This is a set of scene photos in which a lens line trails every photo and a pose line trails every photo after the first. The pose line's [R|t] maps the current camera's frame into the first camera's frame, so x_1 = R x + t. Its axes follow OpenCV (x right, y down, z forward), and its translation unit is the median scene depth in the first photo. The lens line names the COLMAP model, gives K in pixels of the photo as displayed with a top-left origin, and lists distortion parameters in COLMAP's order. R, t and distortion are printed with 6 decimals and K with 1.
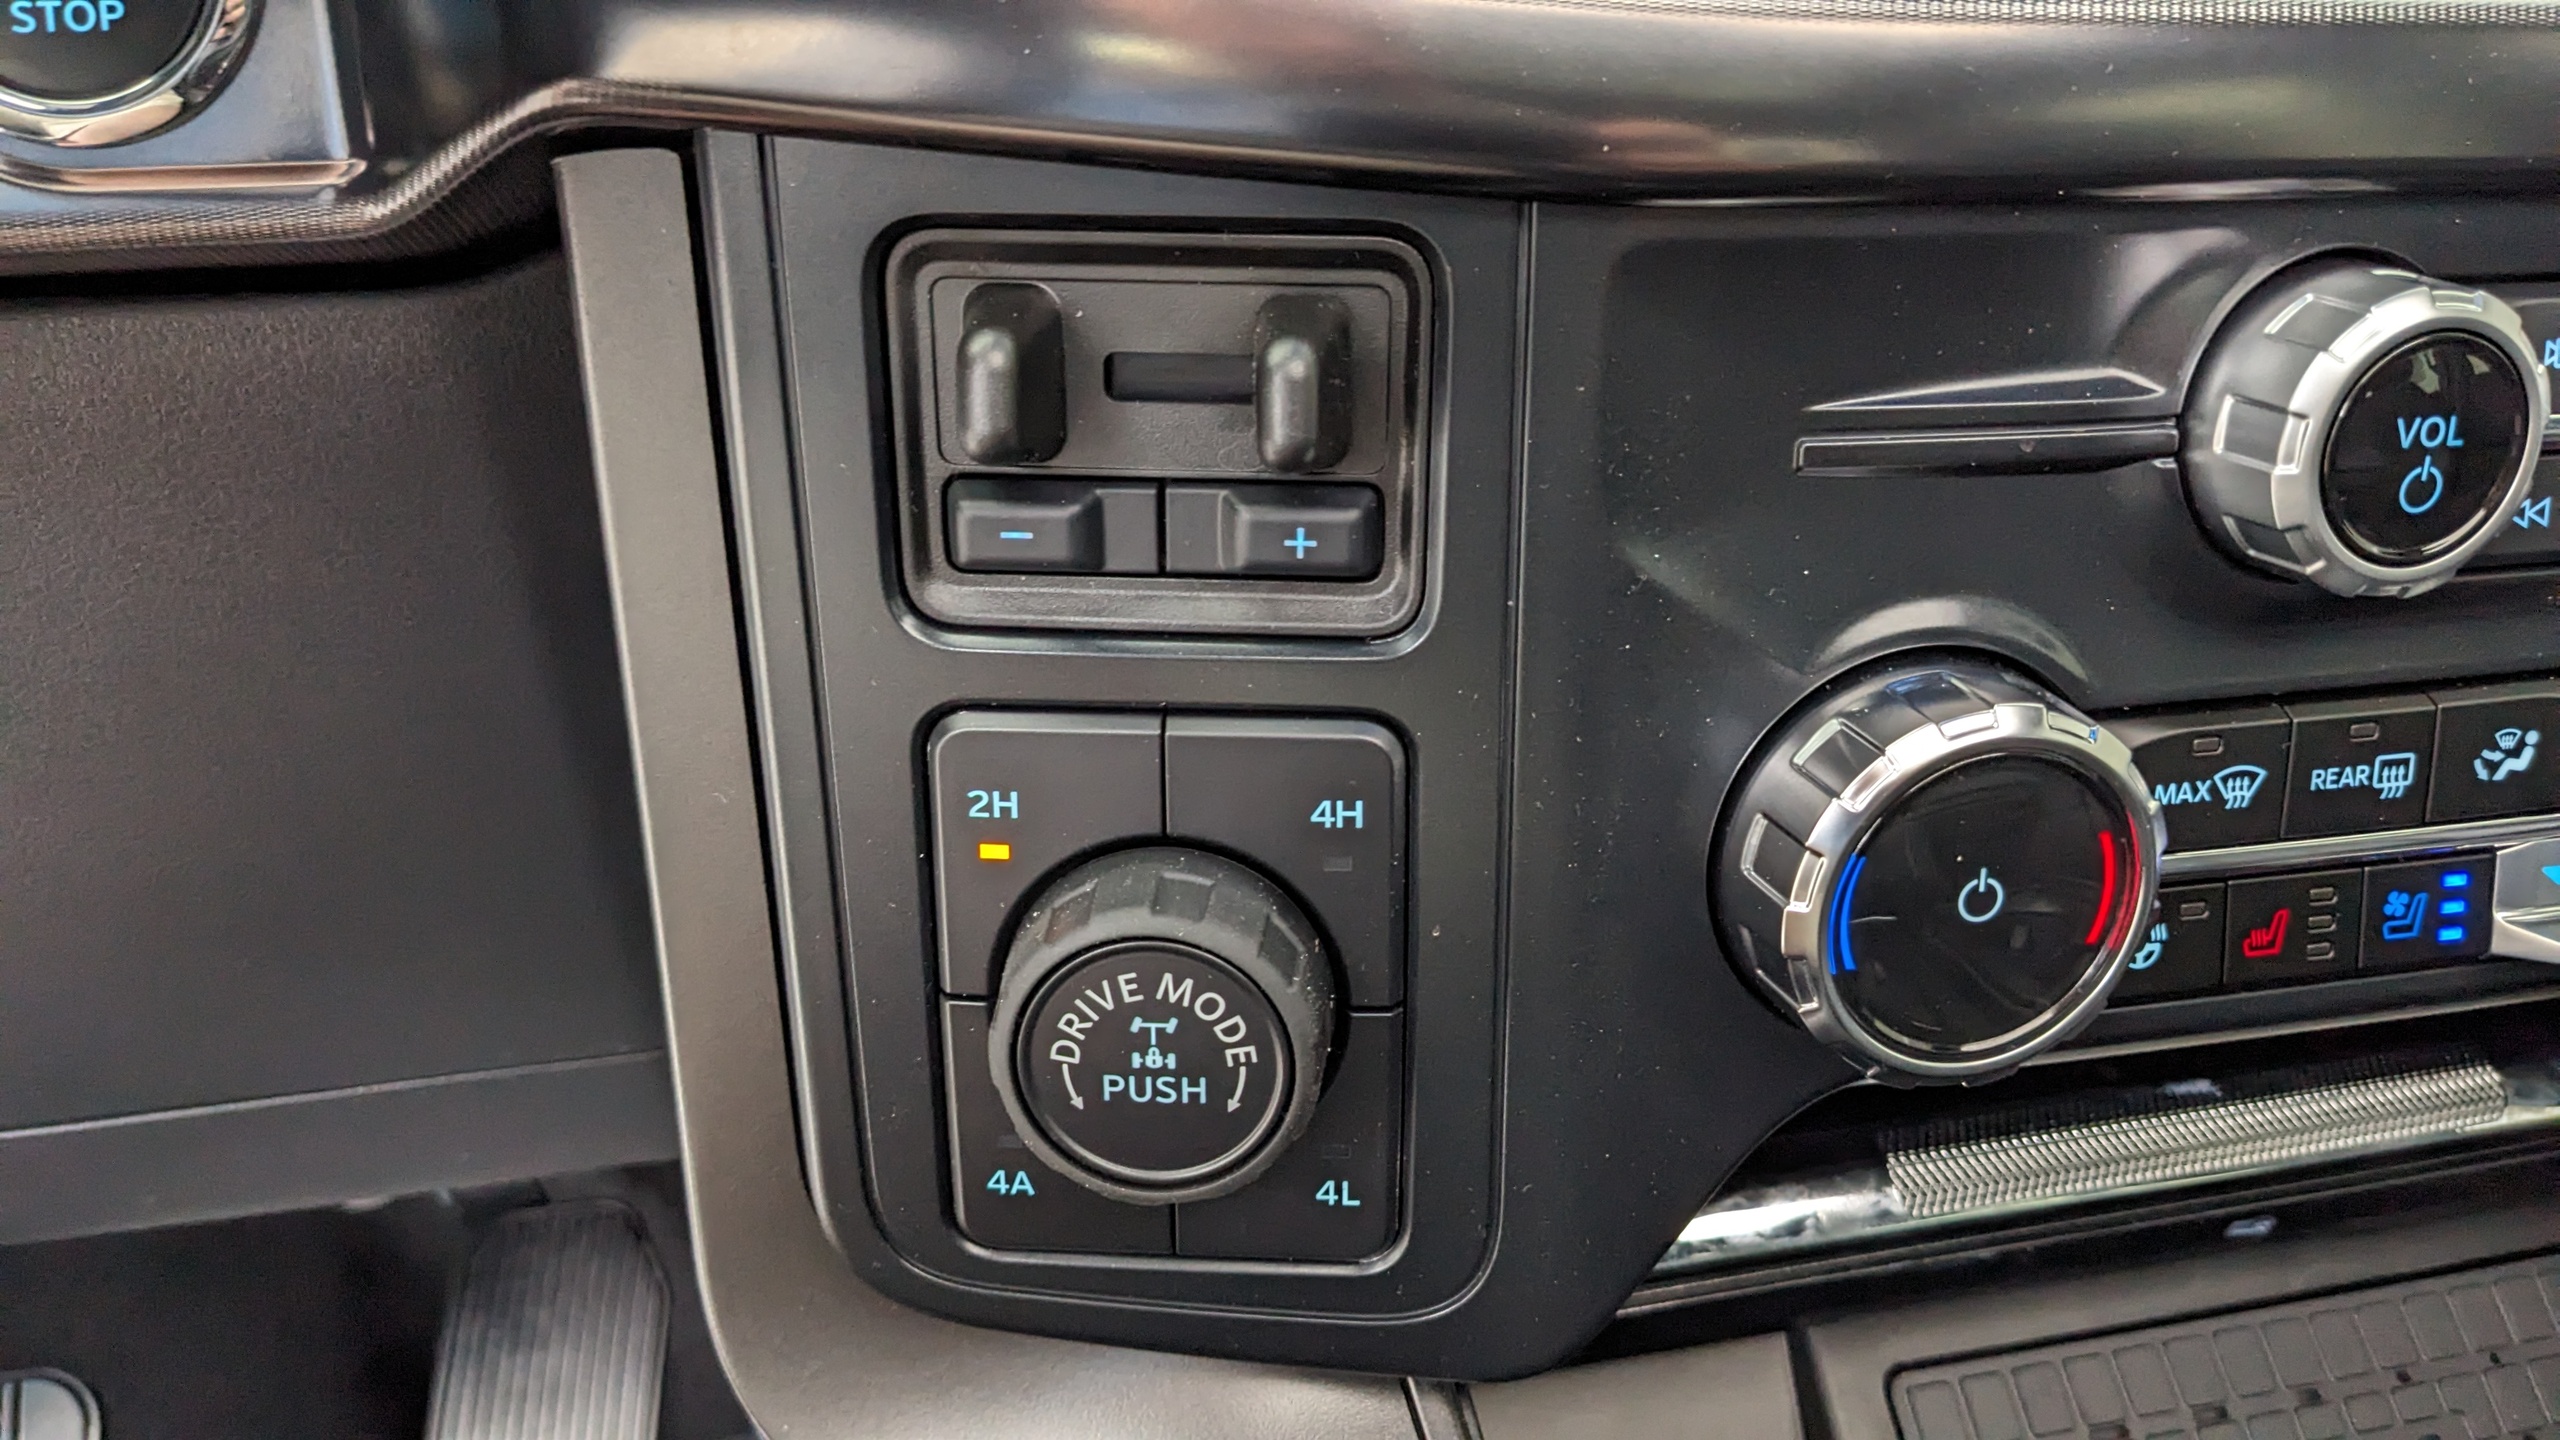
lens RADIAL K [[2092.7, 0, 1258.0], [0, 2092.7, 697.9], [0, 0, 1]] dist [0.047486, -0.100038]
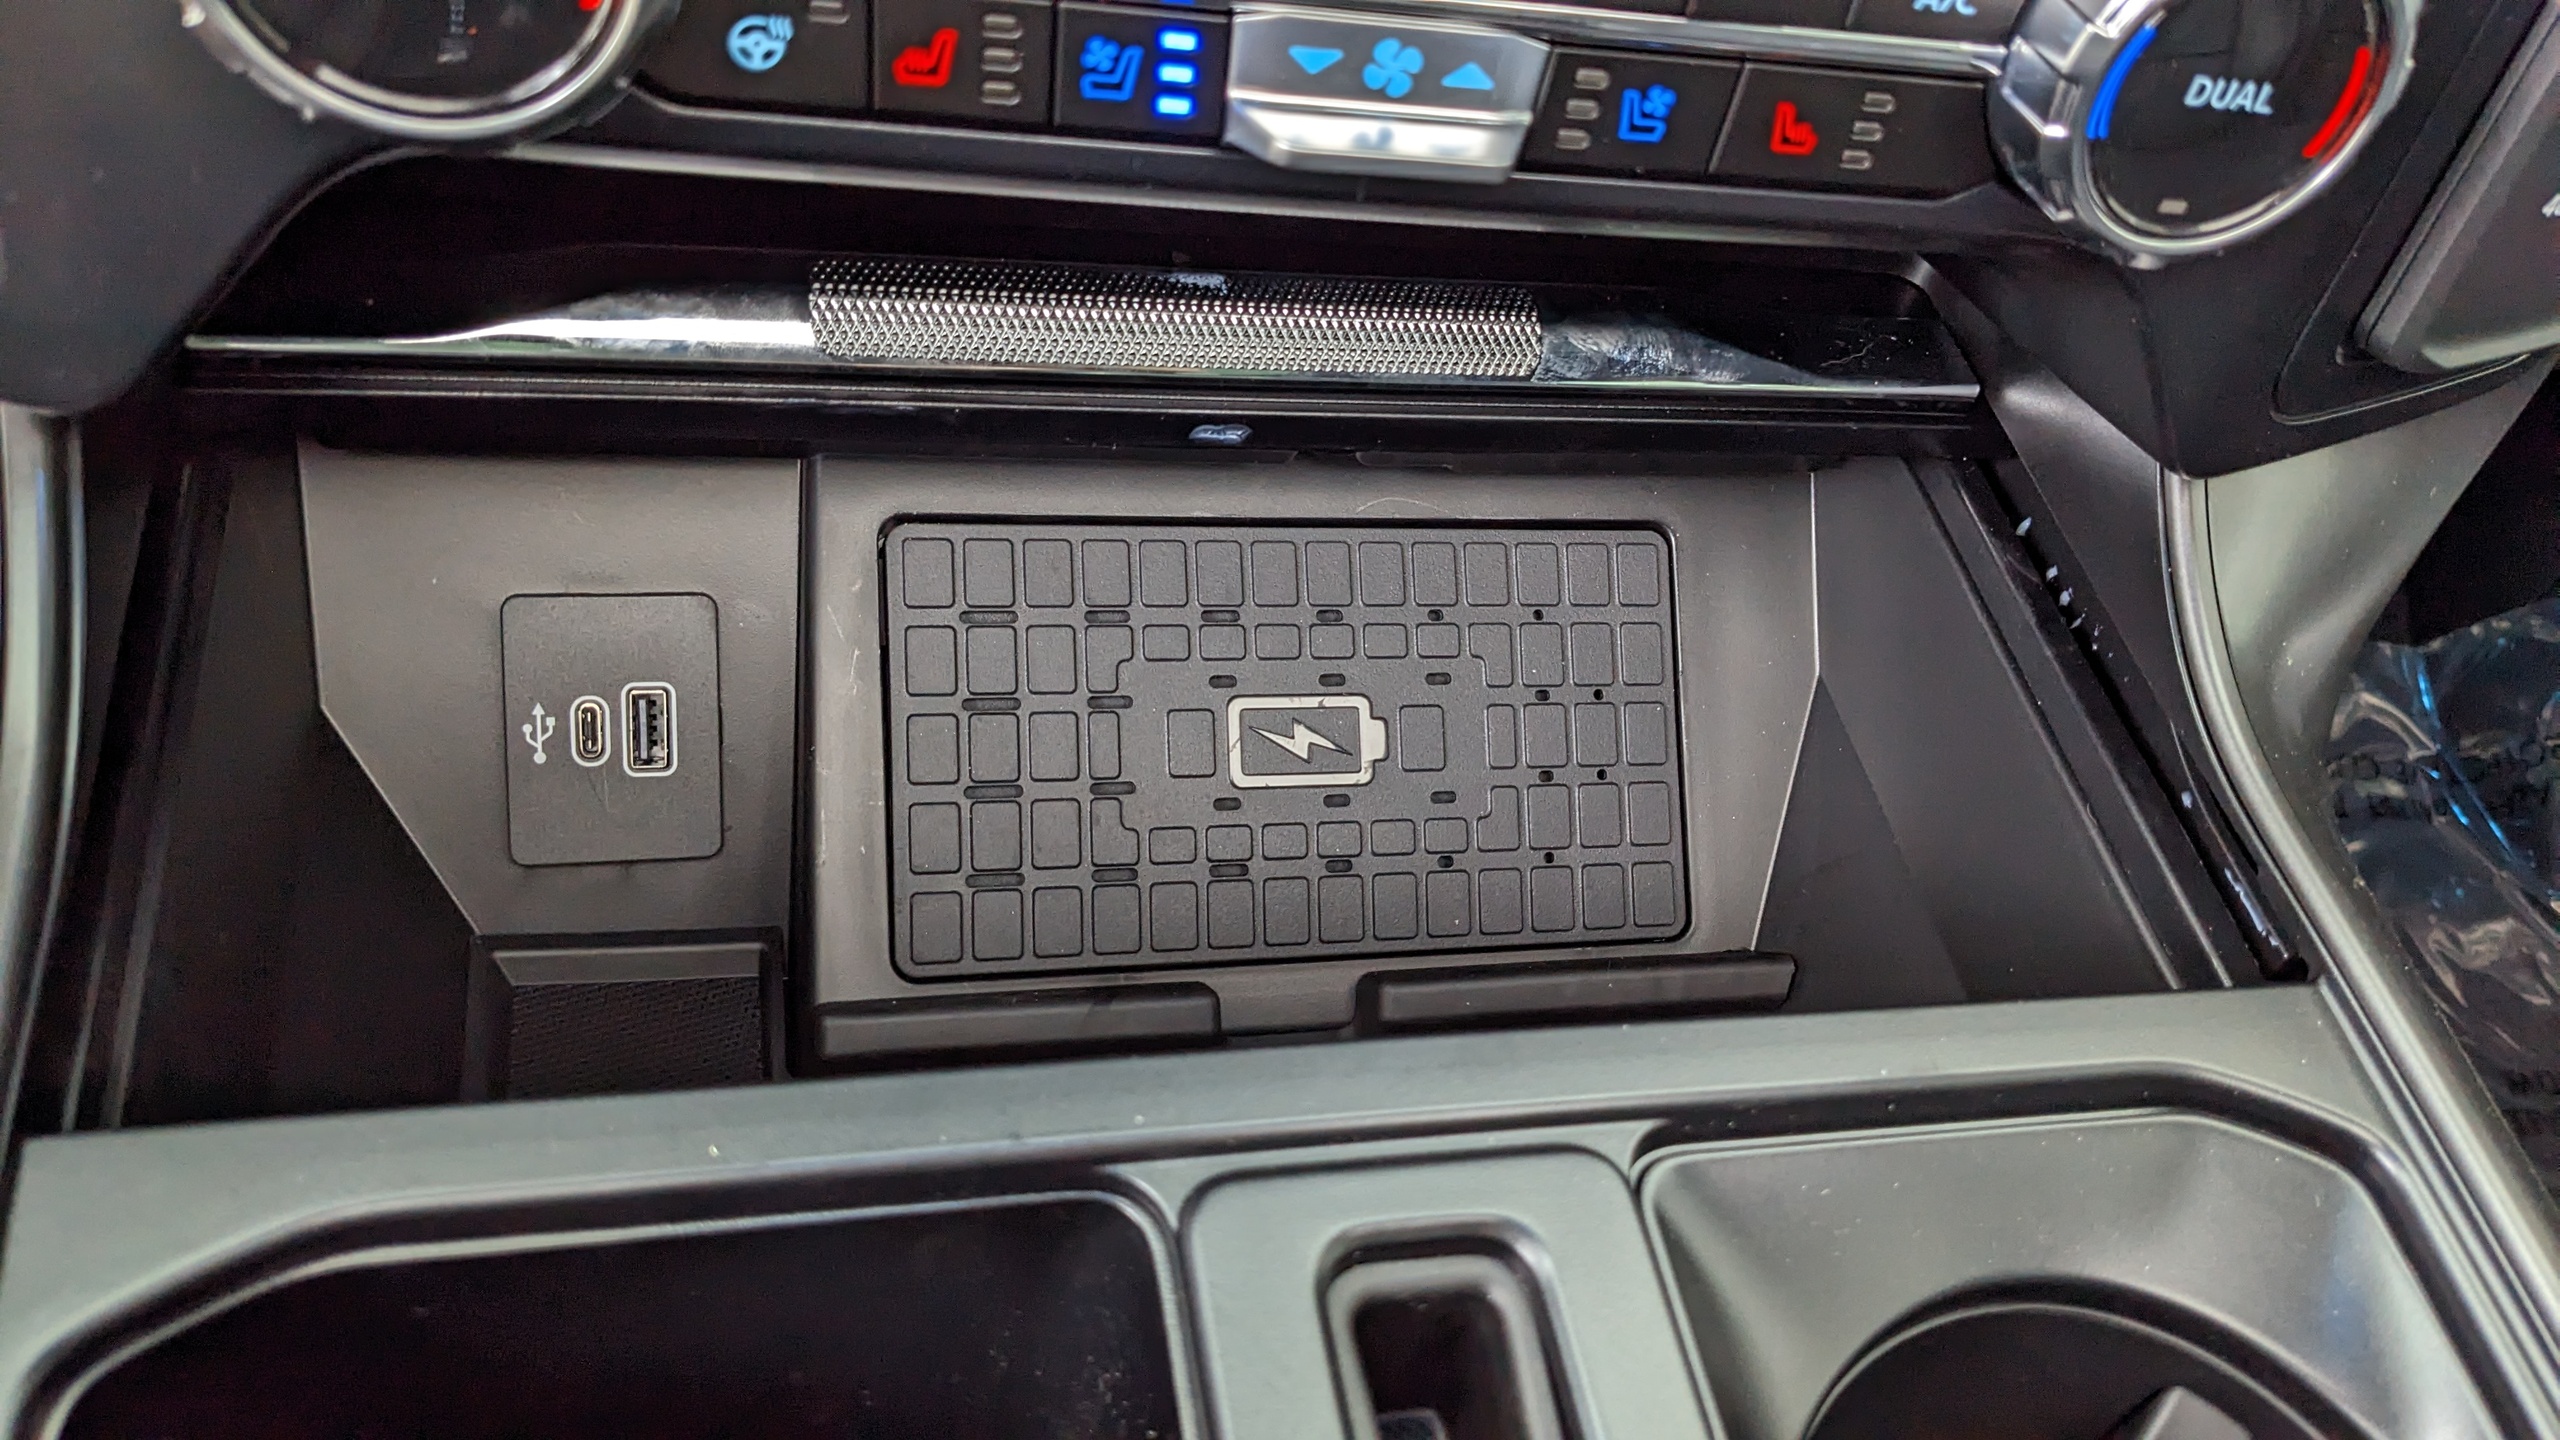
lens RADIAL K [[2092.7, 0, 1283.8], [0, 2092.7, 706.6], [0, 0, 1]] dist [0.047486, -0.100038]
pose [[0.982077, 0.154405, 0.108092, 0.582507], [-0.183948, 0.910183, 0.371121, 0.007022], [-0.041081, -0.384353, 0.922272, 0.093534]]
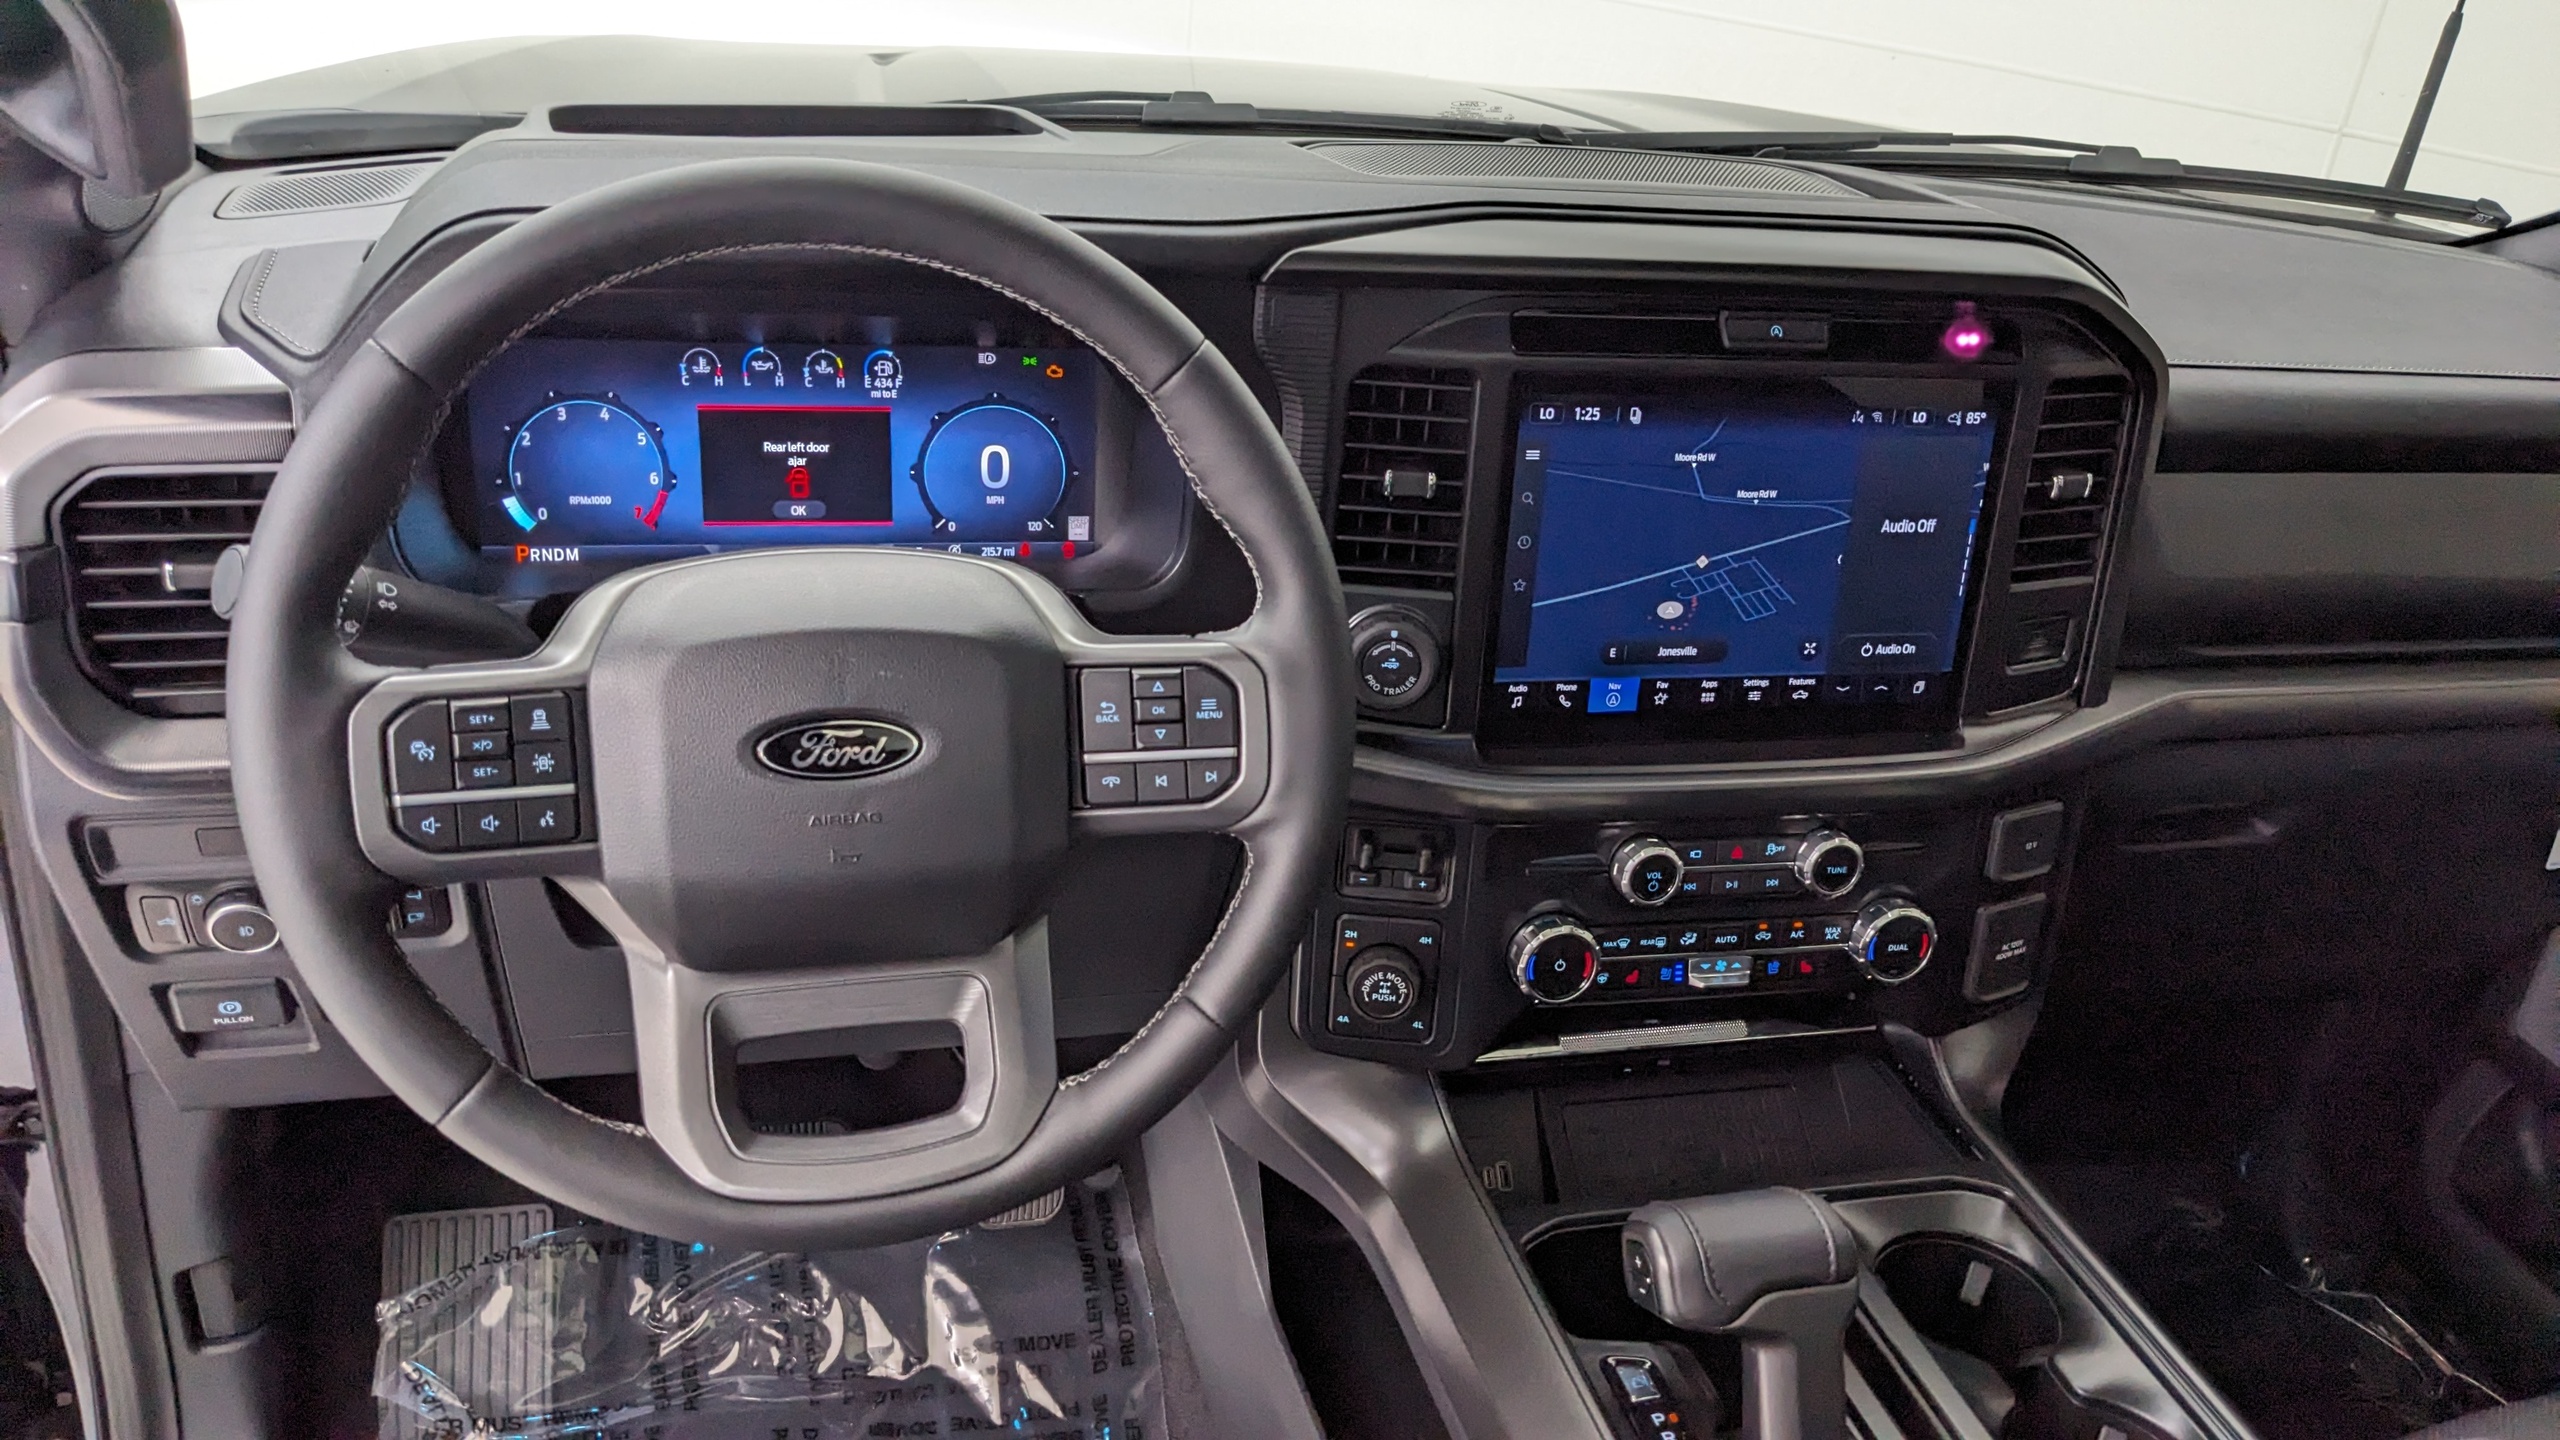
lens RADIAL K [[2092.7, 0, 1291.4], [0, 2092.7, 717.5], [0, 0, 1]] dist [0.047486, -0.100038]
pose [[0.996692, 0.057632, 0.057309, -0.512713], [-0.057941, 0.998313, 0.003747, -0.406116], [-0.056996, -0.007055, 0.998349, -3.350792]]
